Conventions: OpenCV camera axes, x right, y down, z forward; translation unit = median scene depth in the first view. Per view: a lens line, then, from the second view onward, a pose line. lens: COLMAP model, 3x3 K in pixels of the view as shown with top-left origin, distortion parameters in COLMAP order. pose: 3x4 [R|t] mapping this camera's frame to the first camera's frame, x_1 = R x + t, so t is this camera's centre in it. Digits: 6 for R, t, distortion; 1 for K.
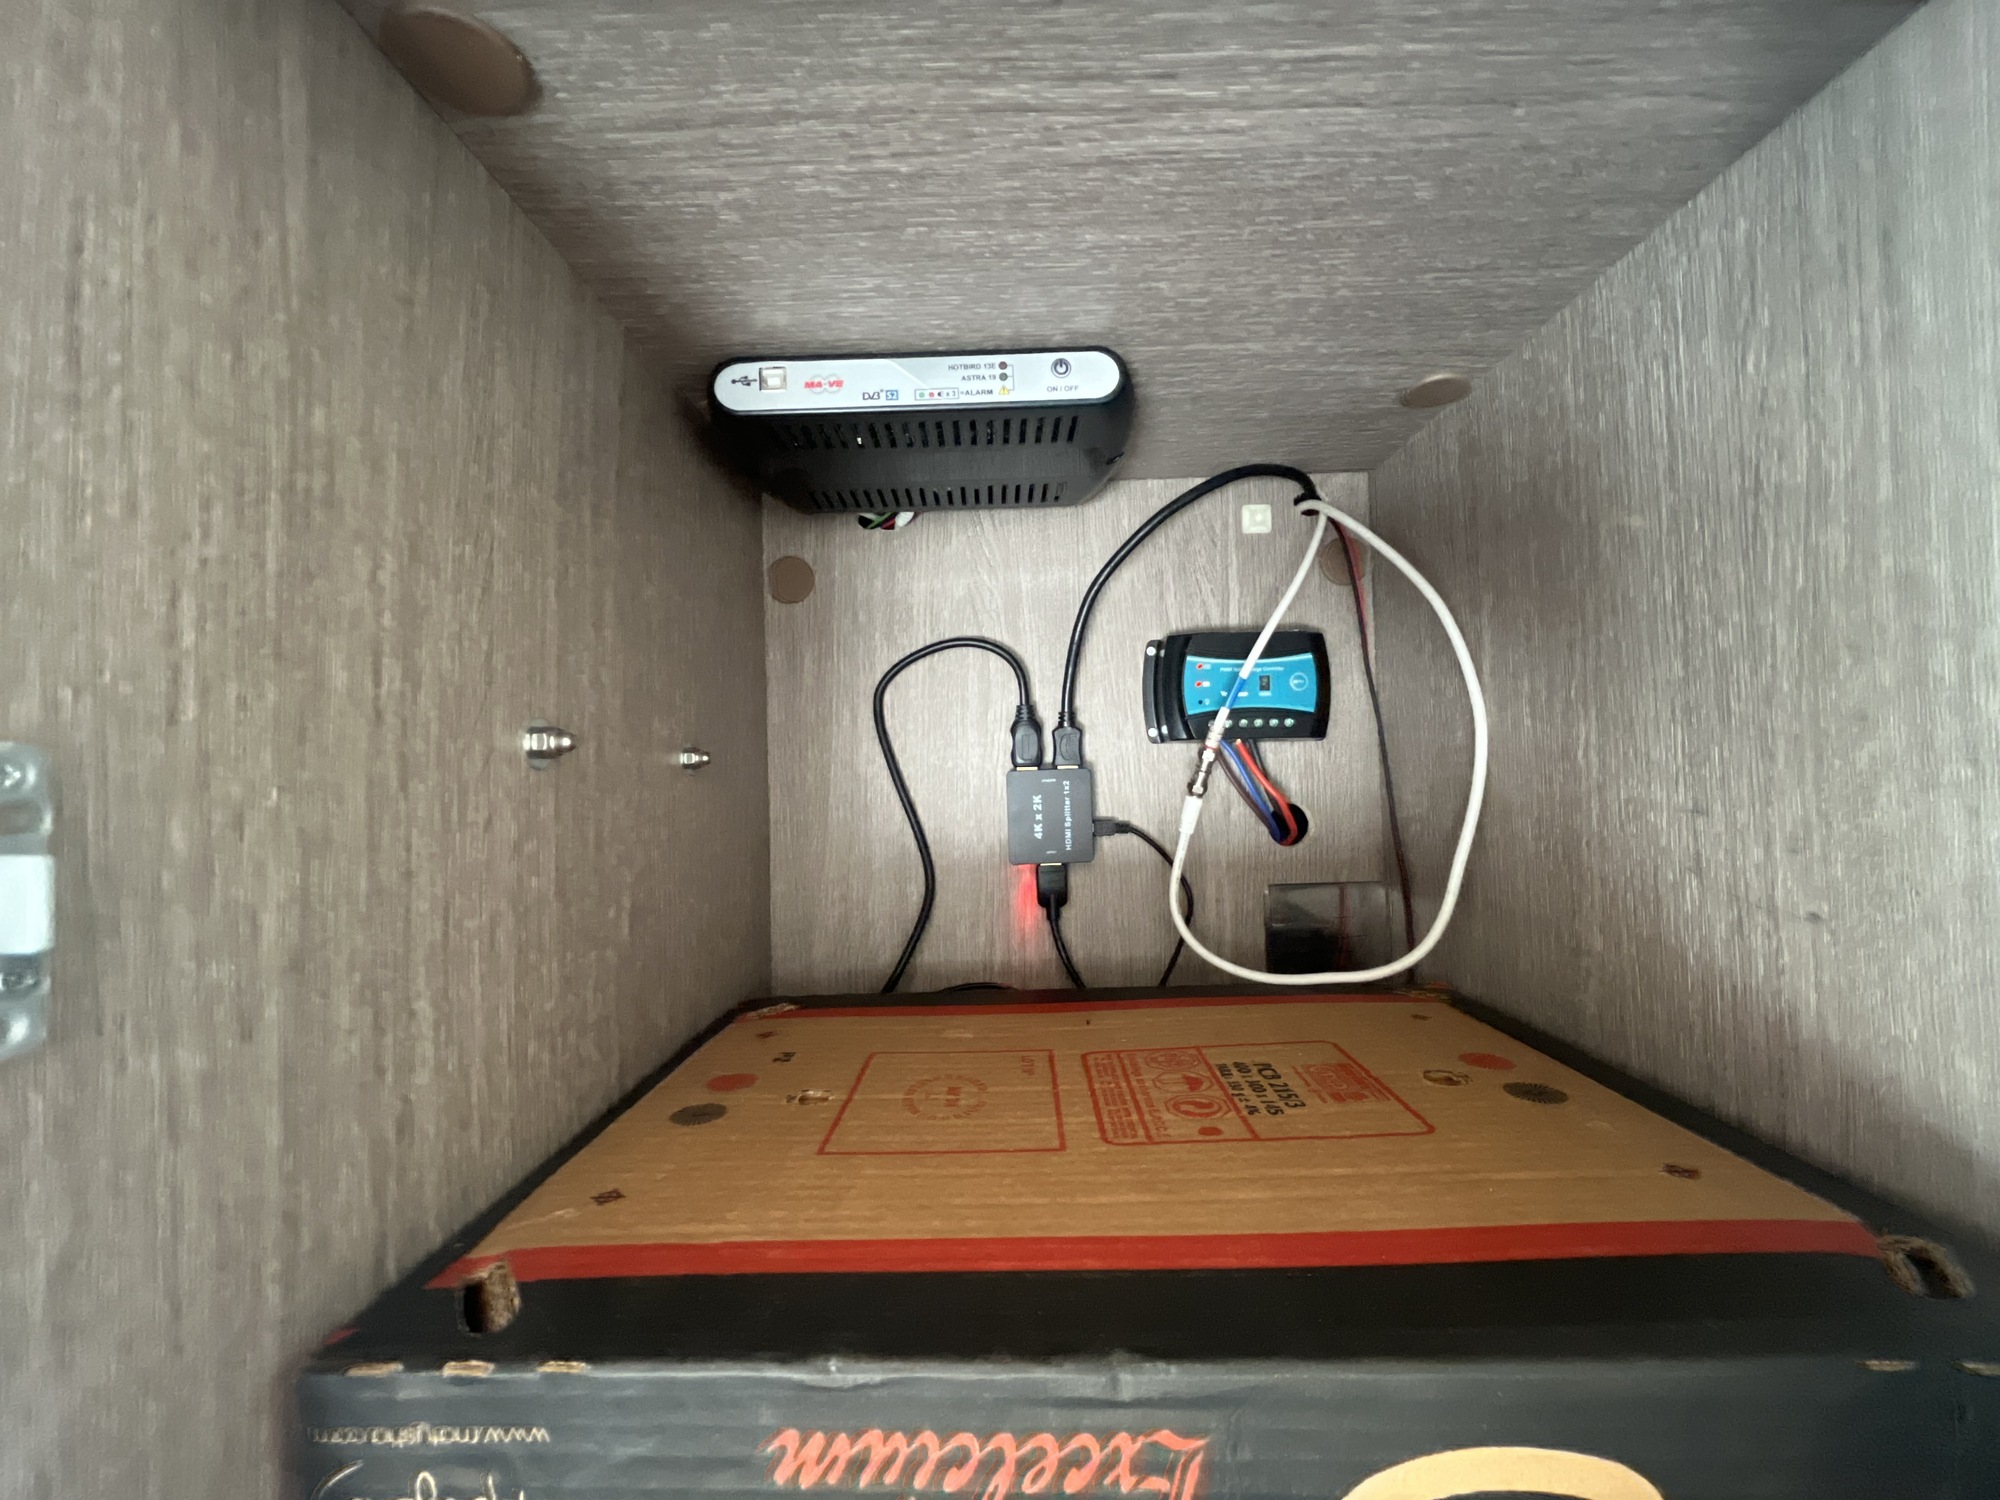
lens RADIAL K [[813.8, 0, 1000.0], [0, 813.8, 750.0], [0, 0, 1]] dist [-0.000936, -0.000750]
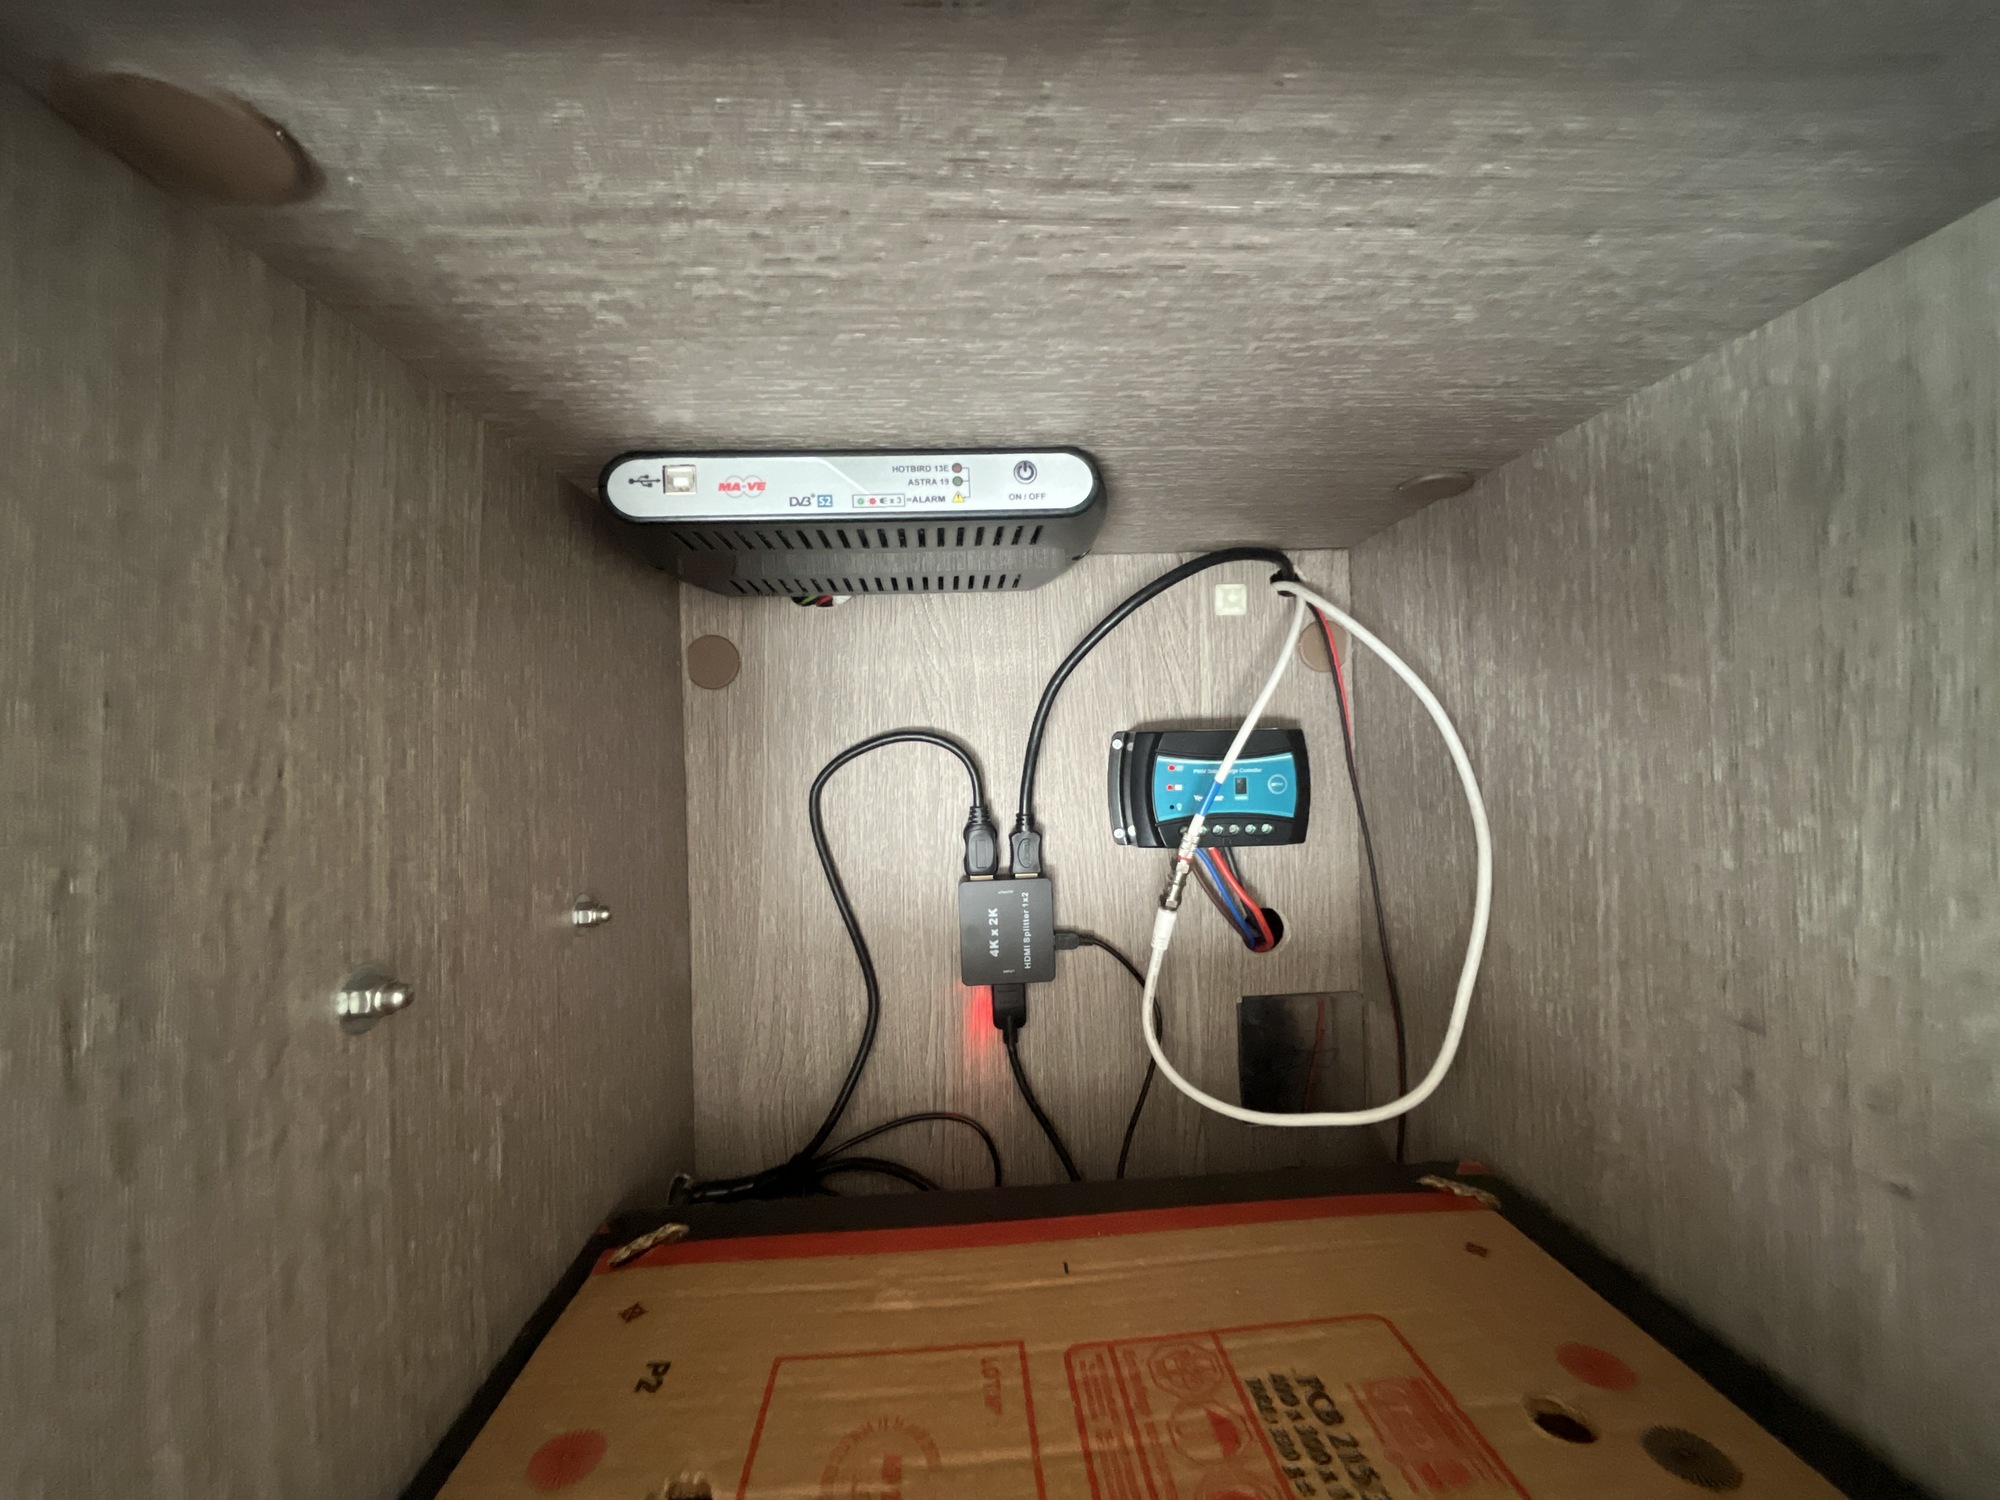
lens RADIAL K [[823.3, 0, 1000.6], [0, 823.3, 762.0], [0, 0, 1]] dist [-0.004283, -0.000770]
pose [[0.997721, -0.003238, 0.067399, -0.010039], [0.002200, 0.999878, 0.015464, -0.178978], [-0.067441, -0.015281, 0.997606, 0.136545]]
